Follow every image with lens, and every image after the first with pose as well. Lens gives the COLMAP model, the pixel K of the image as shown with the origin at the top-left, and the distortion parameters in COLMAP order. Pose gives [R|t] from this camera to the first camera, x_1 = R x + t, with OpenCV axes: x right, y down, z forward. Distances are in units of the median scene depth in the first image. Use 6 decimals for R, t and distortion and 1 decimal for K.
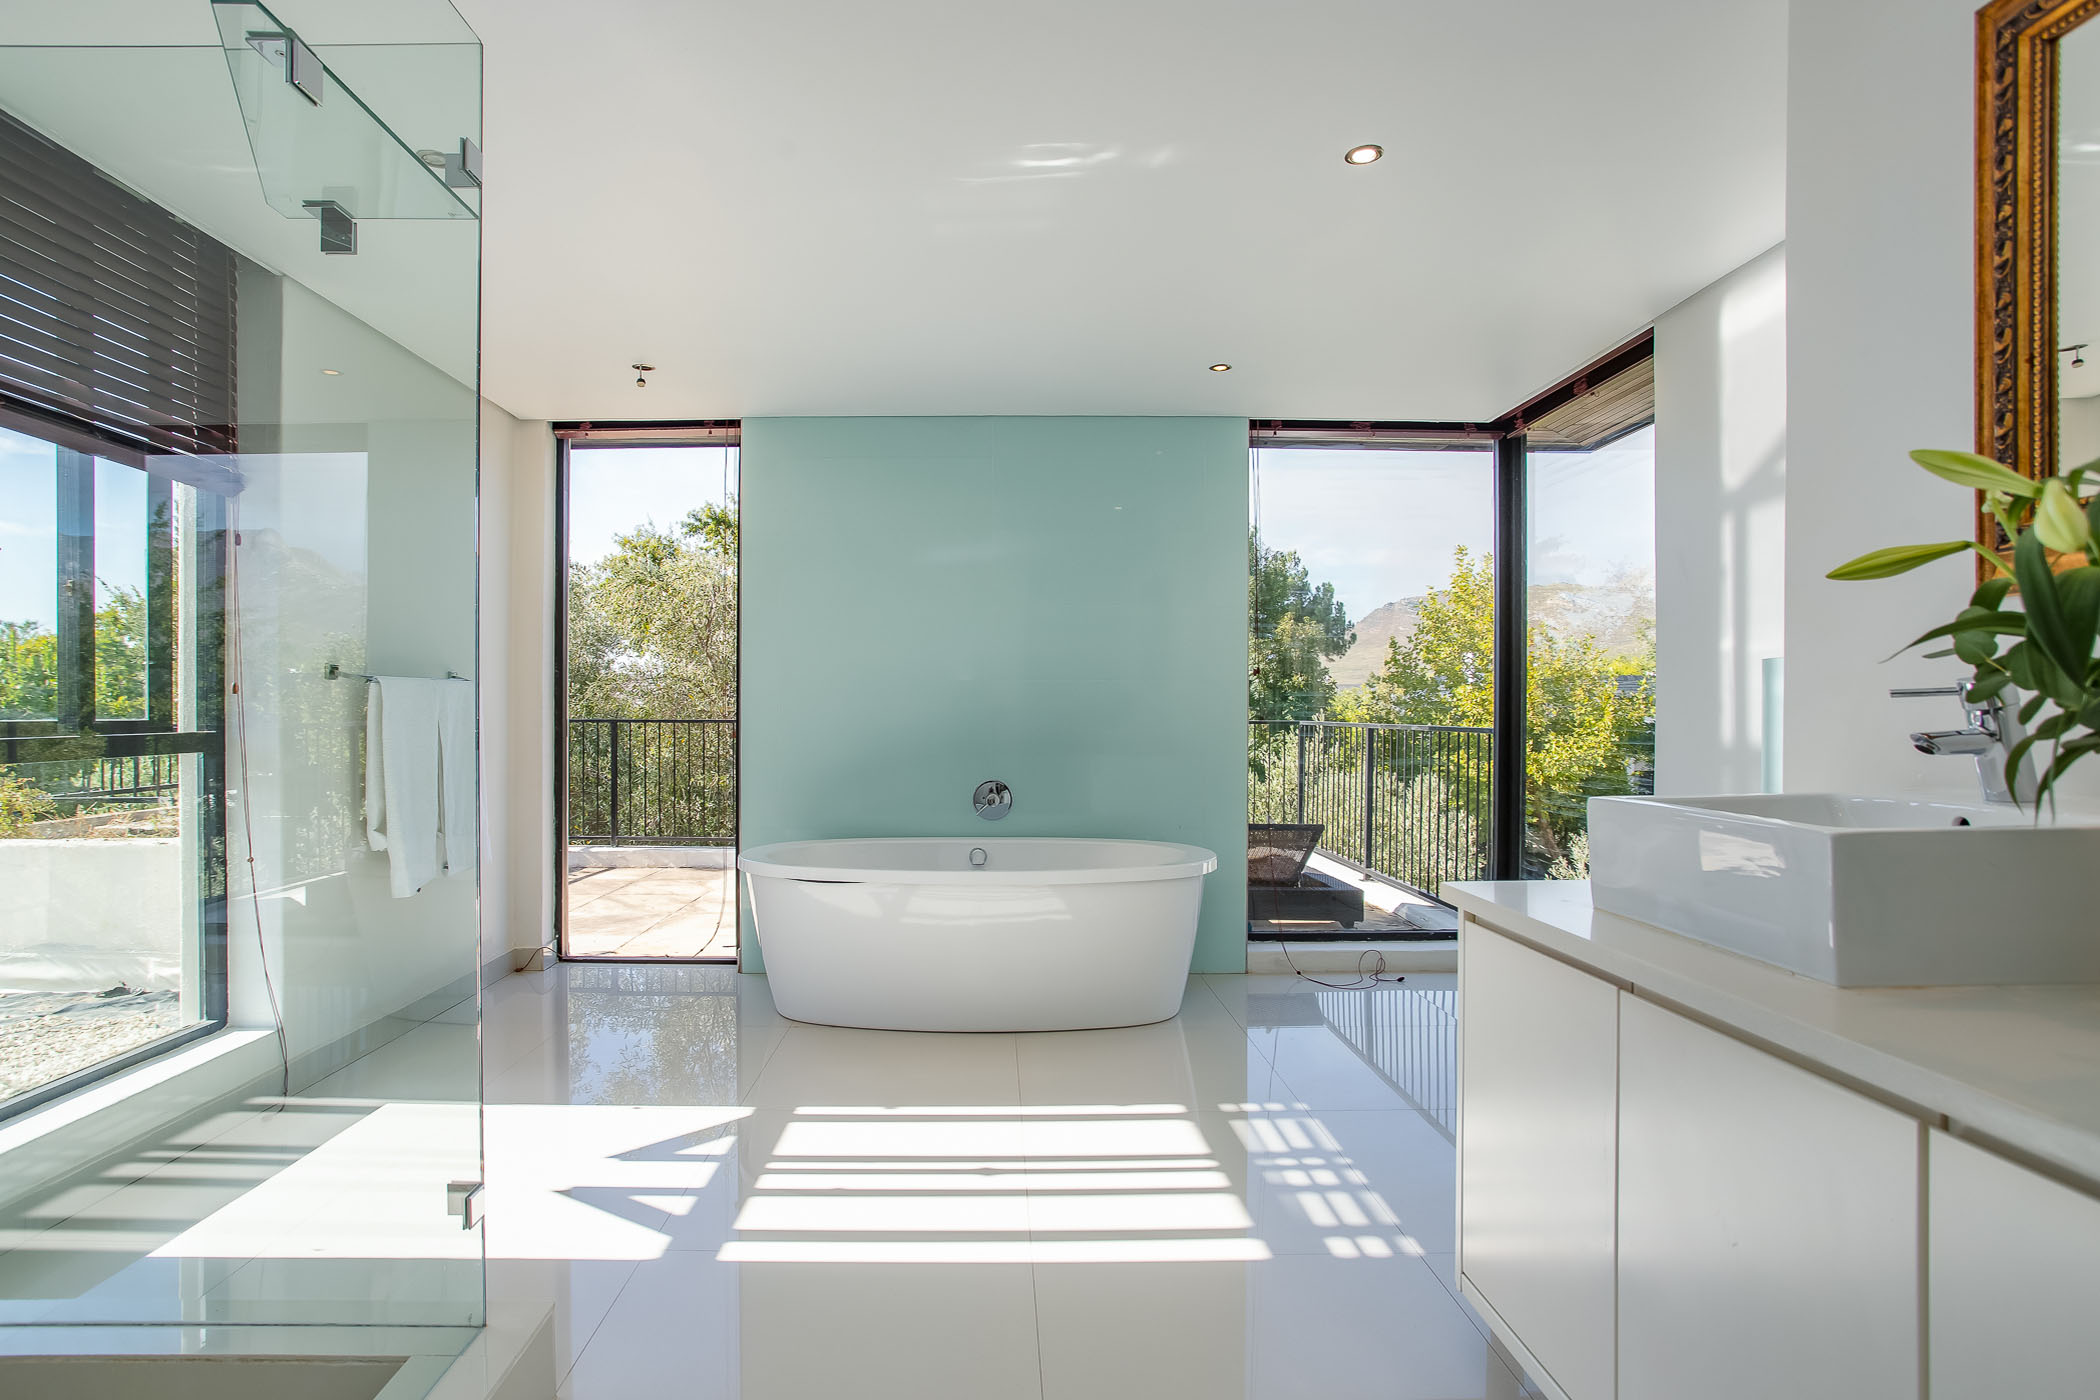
lens RADIAL K [[1134.6, 0, 1024.1], [0, 1134.6, 712.3], [0, 0, 1]] dist [-0.065553, 0.042633]
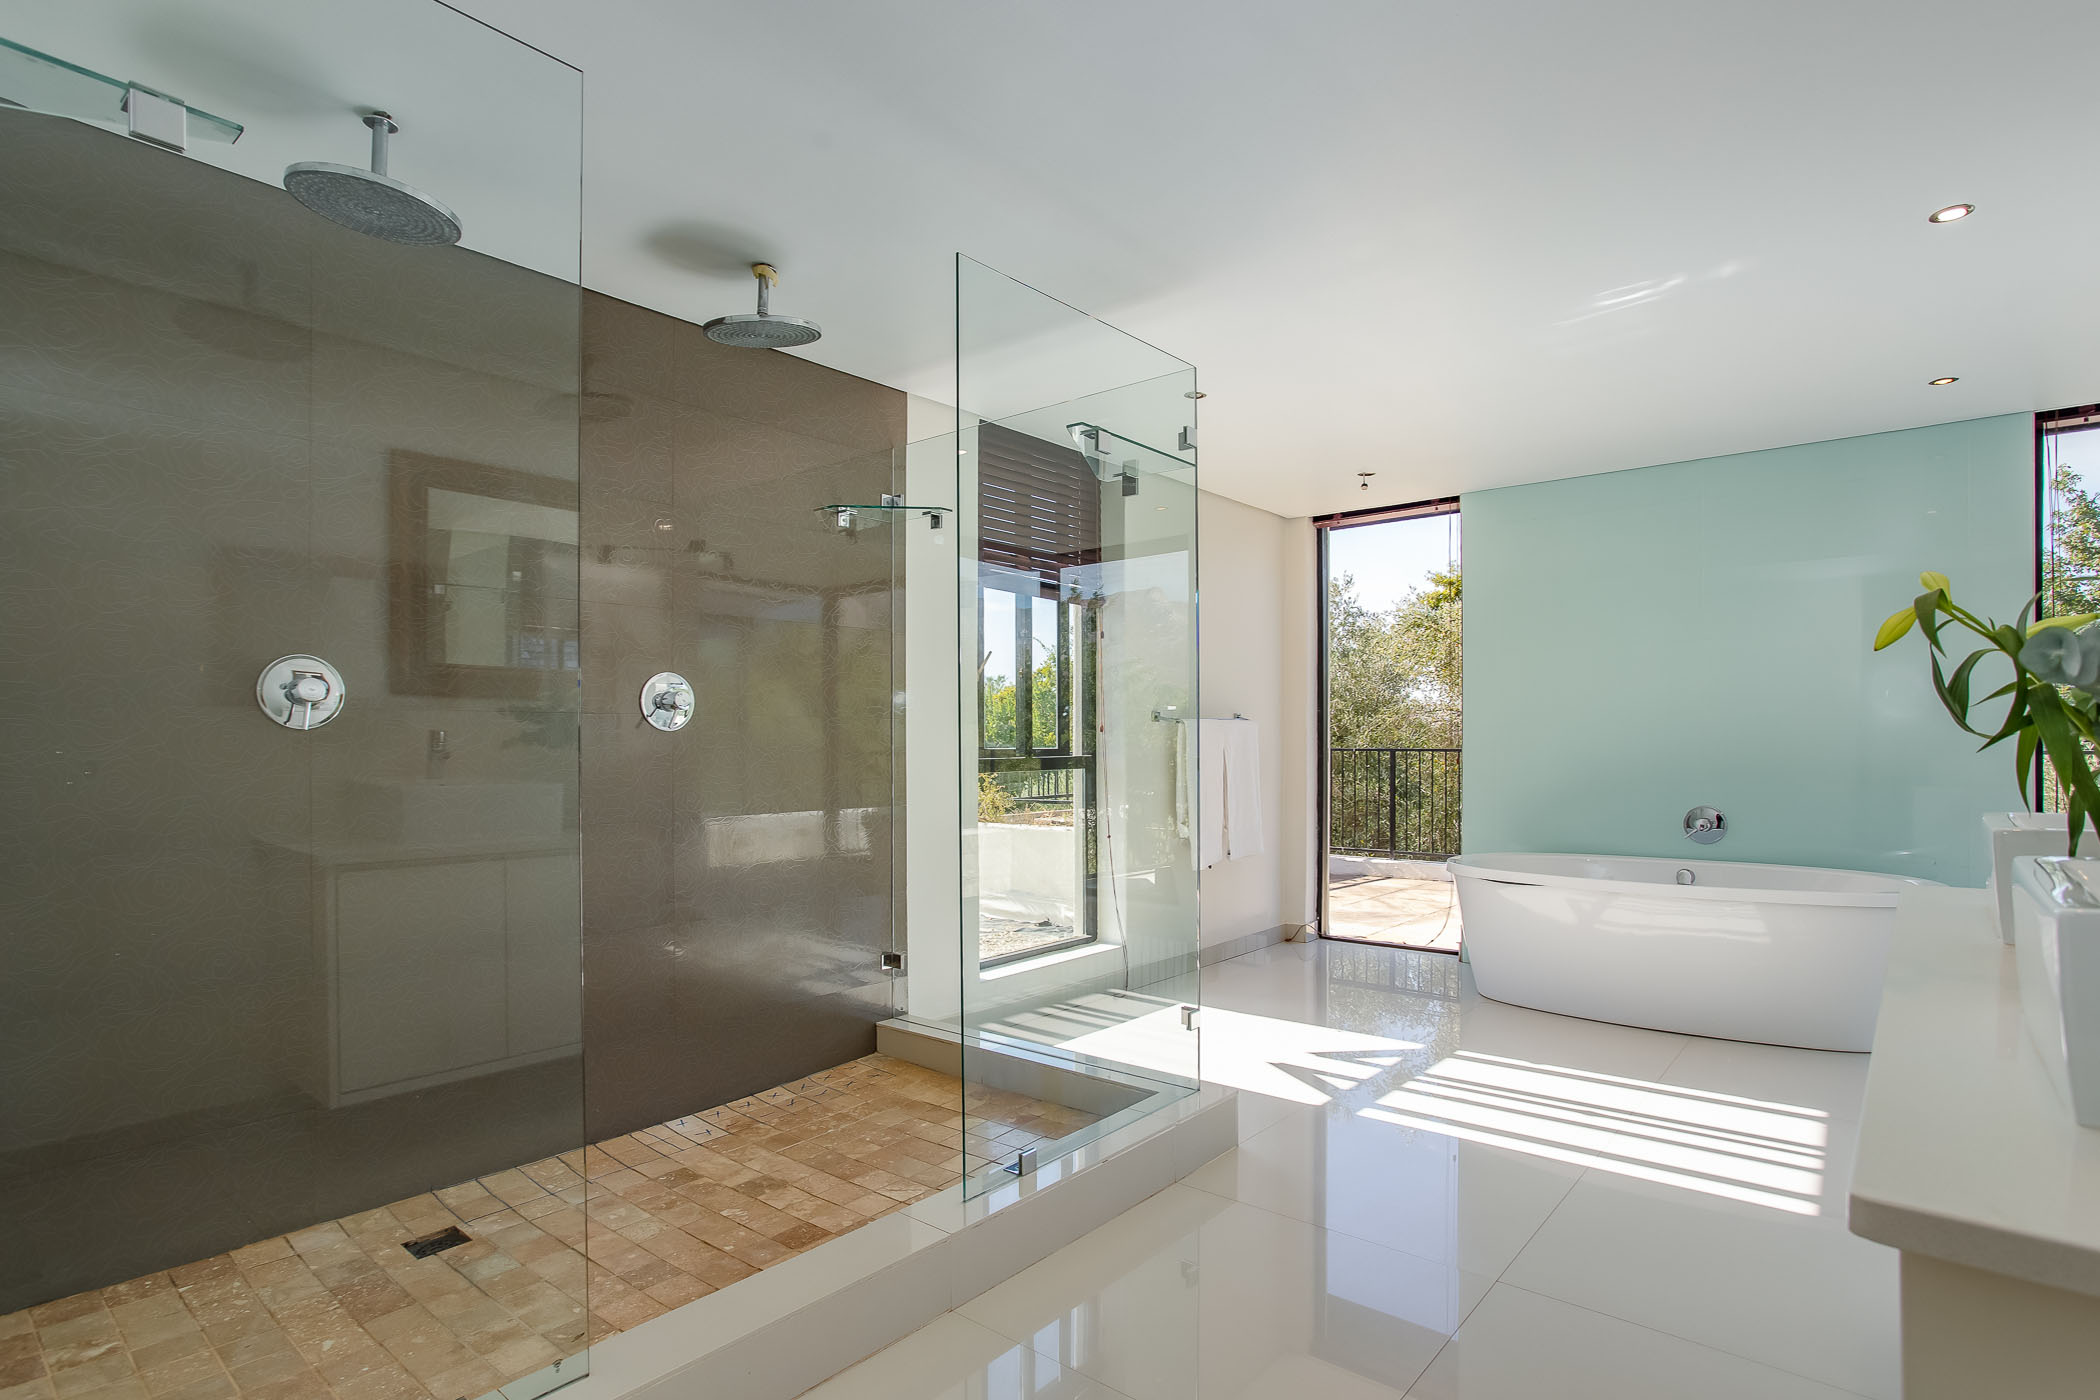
lens RADIAL K [[1050.0, 0, 1046.2], [0, 1050.0, 690.4], [0, 0, 1]] dist [-0.052424, 0.029440]
pose [[0.771549, -0.033690, -0.635277, 0.156341], [0.002334, 0.998740, -0.050130, -0.001050], [0.636166, 0.037195, 0.770655, -0.178223]]
